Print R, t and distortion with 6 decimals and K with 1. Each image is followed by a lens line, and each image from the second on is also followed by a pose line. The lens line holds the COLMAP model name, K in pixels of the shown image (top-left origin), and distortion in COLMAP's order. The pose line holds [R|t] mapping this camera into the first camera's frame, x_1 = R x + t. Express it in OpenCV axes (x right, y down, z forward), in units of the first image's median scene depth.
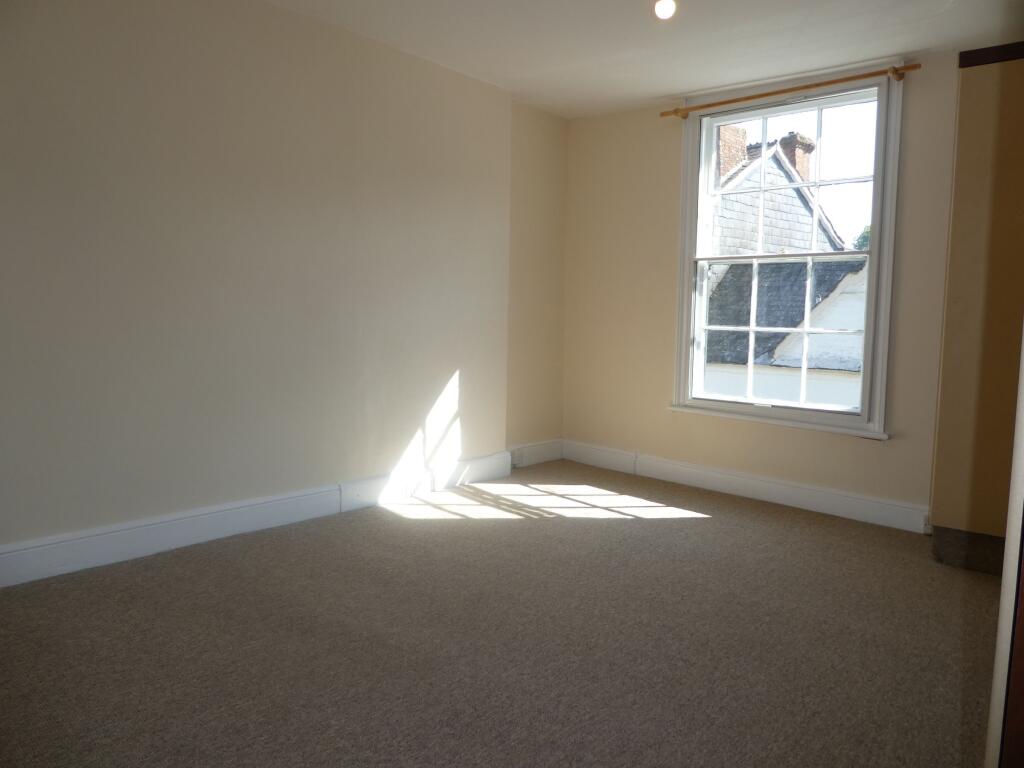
lens RADIAL K [[755.3, 0, 512.0], [0, 755.3, 384.0], [0, 0, 1]] dist [-0.025553, 0.000896]
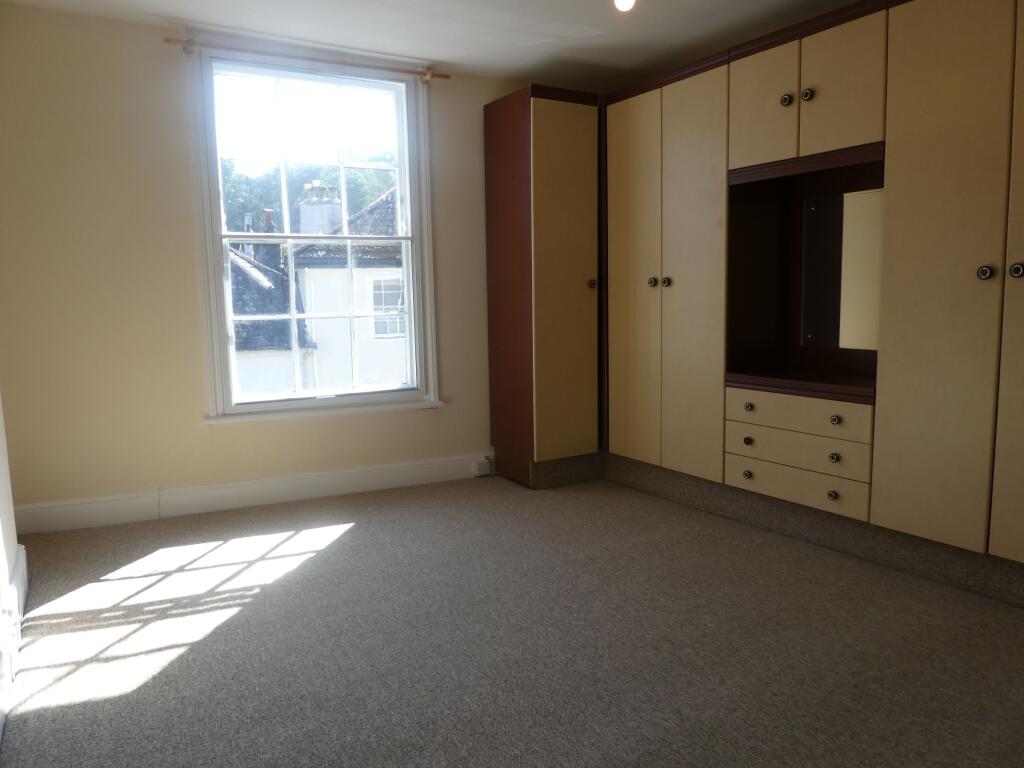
lens RADIAL K [[755.3, 0, 512.0], [0, 755.3, 384.0], [0, 0, 1]] dist [-0.025553, 0.000896]
pose [[0.290667, -0.142409, 0.946167, -0.520015], [0.107417, 0.987468, 0.115626, -0.075828], [-0.950776, 0.068026, 0.302321, 0.527372]]
